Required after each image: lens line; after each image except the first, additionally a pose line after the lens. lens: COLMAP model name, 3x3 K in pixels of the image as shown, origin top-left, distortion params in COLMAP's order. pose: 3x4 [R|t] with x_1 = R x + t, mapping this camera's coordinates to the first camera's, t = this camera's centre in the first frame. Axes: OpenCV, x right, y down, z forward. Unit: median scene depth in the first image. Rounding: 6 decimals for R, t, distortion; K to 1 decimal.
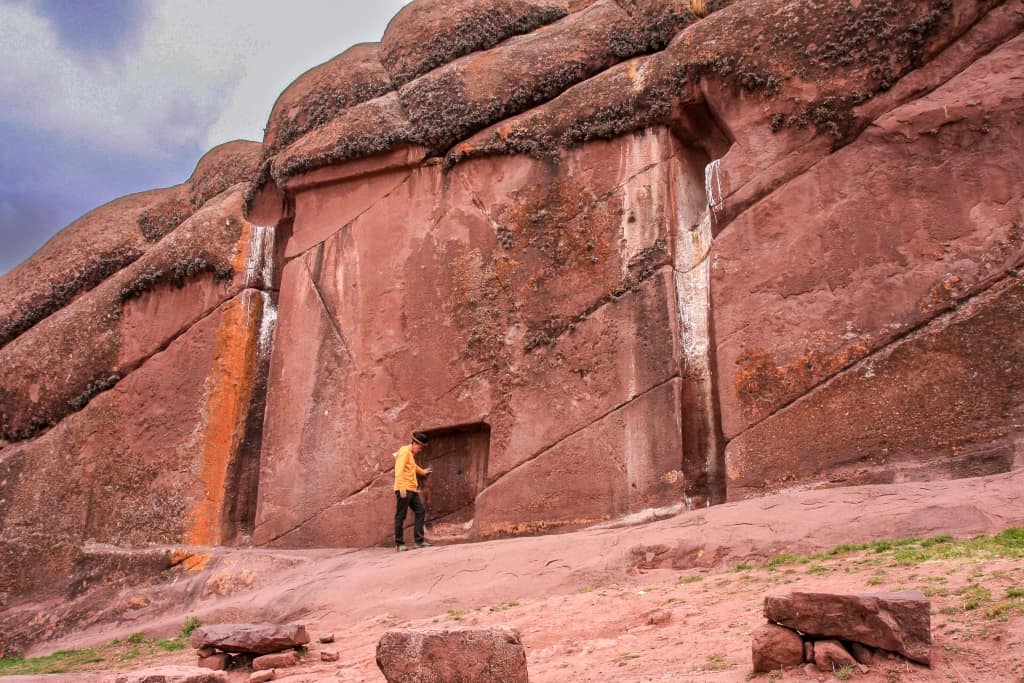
lens RADIAL K [[828.0, 0, 516.1], [0, 828.0, 344.2], [0, 0, 1]] dist [-0.093410, 0.100976]
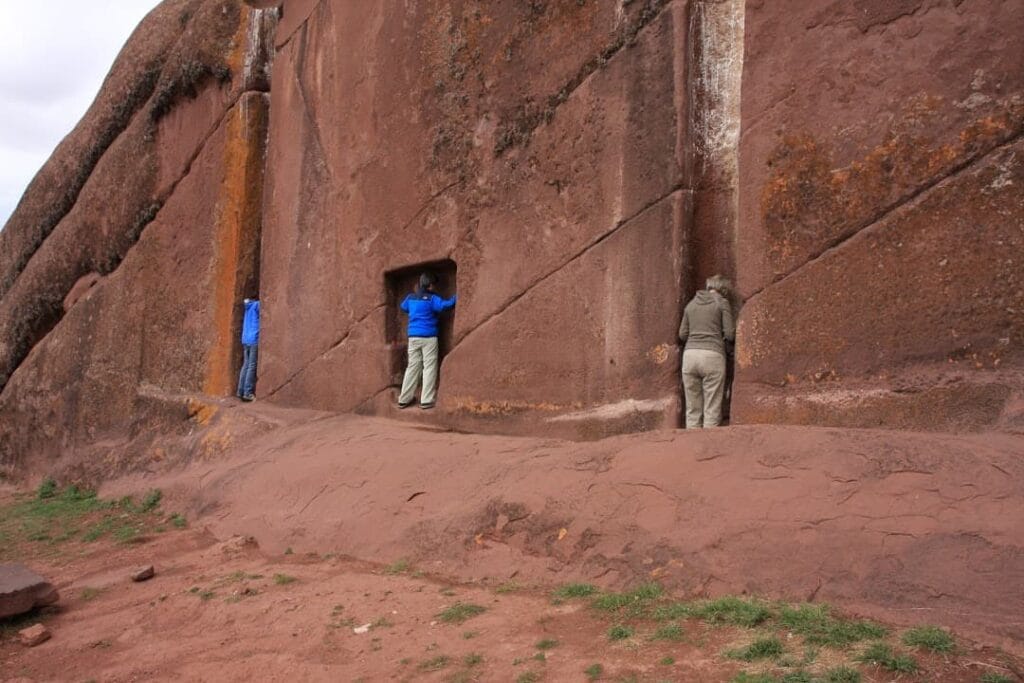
lens RADIAL K [[828.0, 0, 512.5], [0, 828.0, 350.2], [0, 0, 1]] dist [-0.093410, 0.100976]
pose [[0.920424, 0.018082, -0.390503, 0.294886], [0.100661, 0.954282, 0.281448, -0.027903], [0.377739, -0.298360, 0.876524, 0.357365]]
